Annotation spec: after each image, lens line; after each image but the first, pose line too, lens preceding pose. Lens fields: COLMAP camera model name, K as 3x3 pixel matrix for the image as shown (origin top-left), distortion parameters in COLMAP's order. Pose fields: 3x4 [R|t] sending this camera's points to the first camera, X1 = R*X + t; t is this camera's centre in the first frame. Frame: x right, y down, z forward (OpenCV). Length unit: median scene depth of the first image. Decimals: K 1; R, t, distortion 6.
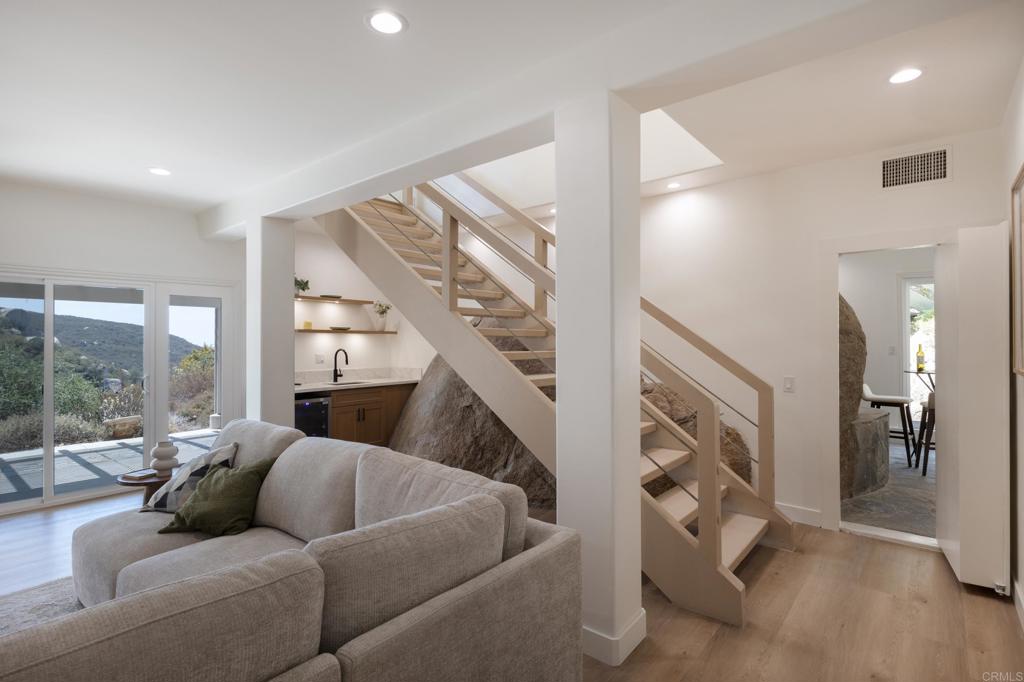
lens RADIAL K [[510.4, 0, 514.1], [0, 510.4, 342.6], [0, 0, 1]] dist [0.001887, 0.000306]
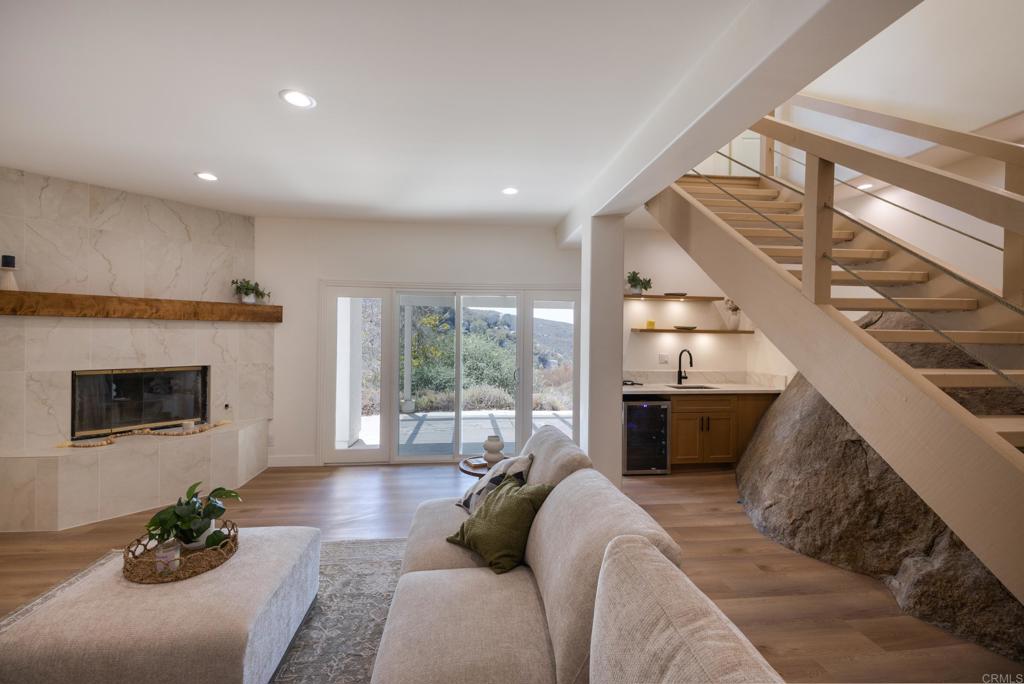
lens RADIAL K [[449.5, 0, 504.7], [0, 449.5, 339.7], [0, 0, 1]] dist [0.020379, -0.002594]
pose [[0.720549, 0.014862, -0.693245, -0.005843], [-0.010699, 0.999890, 0.010316, -0.014486], [0.693322, -0.000016, 0.720628, 0.229171]]
